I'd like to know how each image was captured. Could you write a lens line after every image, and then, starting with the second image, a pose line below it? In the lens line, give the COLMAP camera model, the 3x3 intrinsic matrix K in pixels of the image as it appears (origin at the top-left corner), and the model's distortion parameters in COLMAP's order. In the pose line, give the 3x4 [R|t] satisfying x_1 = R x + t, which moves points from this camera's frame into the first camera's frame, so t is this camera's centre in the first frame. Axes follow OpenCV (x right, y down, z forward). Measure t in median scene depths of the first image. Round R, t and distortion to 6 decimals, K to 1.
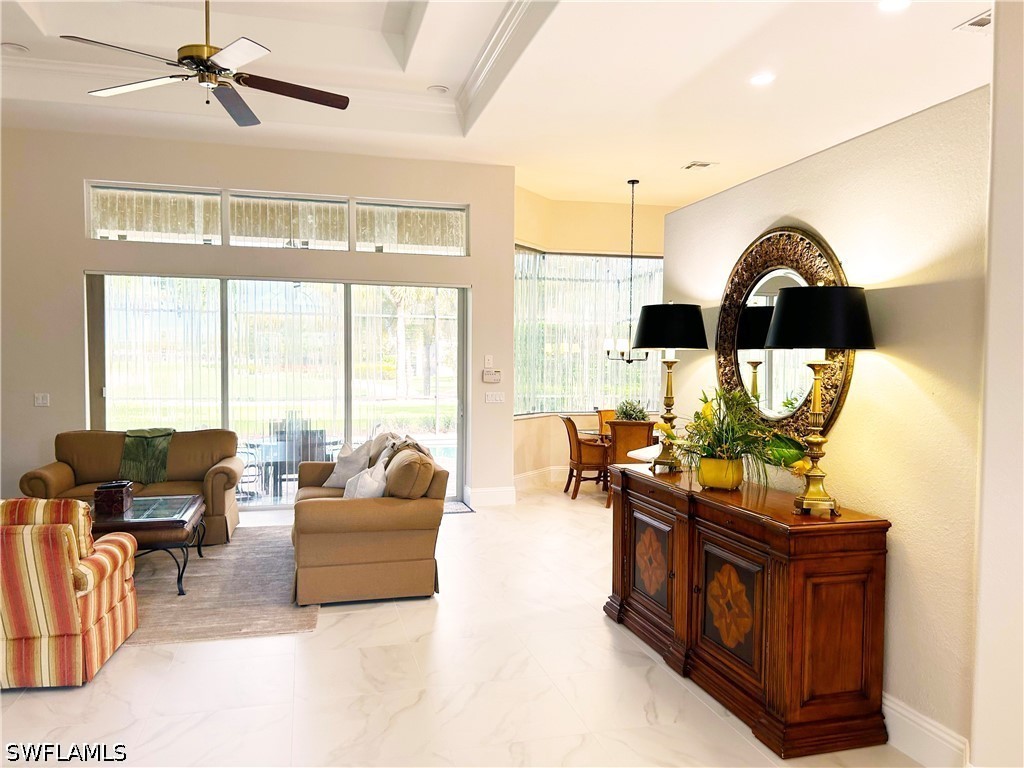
lens RADIAL K [[771.9, 0, 511.1], [0, 771.9, 397.6], [0, 0, 1]] dist [0.045458, -0.053588]
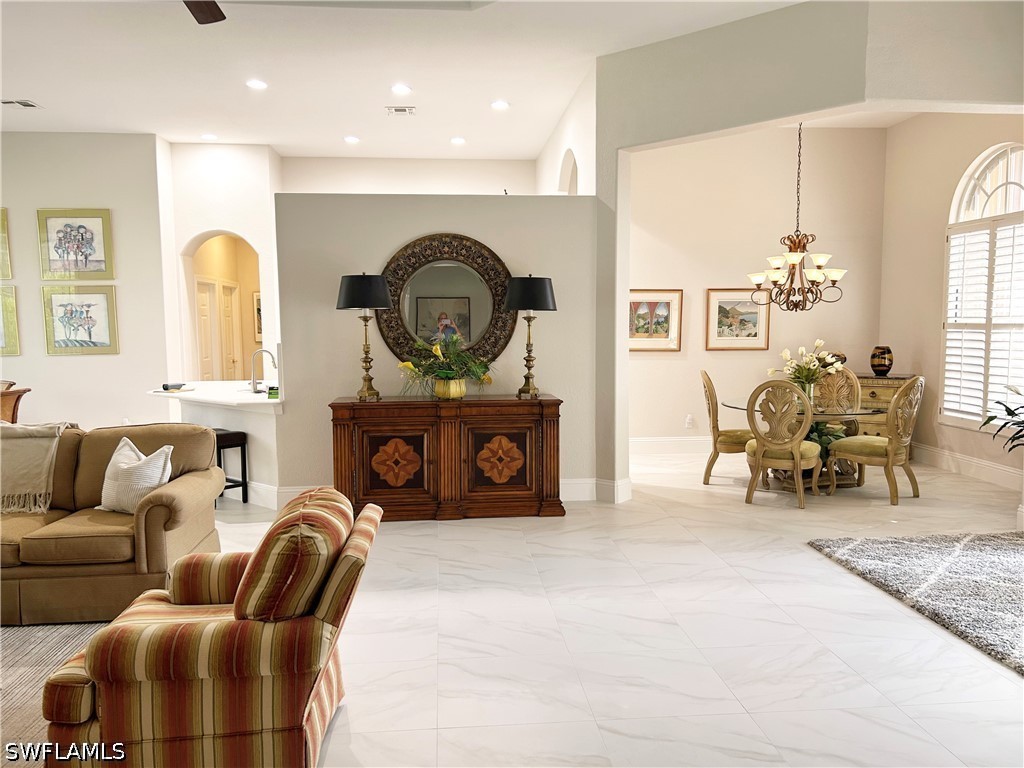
lens RADIAL K [[771.9, 0, 511.1], [0, 771.9, 397.6], [0, 0, 1]] dist [0.045458, -0.053588]
pose [[0.158610, -0.109392, 0.981263, -0.845649], [0.055417, 0.993263, 0.101772, -0.025885], [-0.985785, 0.038236, 0.163604, 0.419866]]
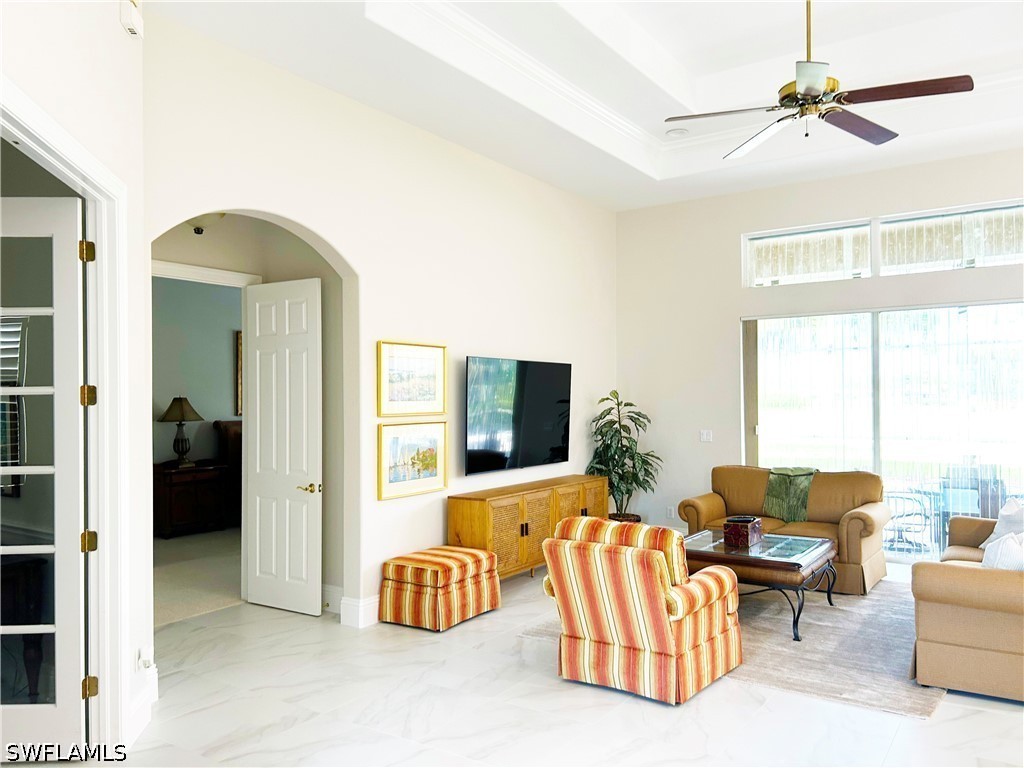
lens RADIAL K [[771.9, 0, 511.1], [0, 771.9, 397.6], [0, 0, 1]] dist [0.045458, -0.053588]
pose [[0.656827, -0.014482, -0.753903, 0.079516], [-0.021945, 0.999025, -0.038310, -0.004903], [0.753722, 0.041708, 0.655868, 0.079708]]
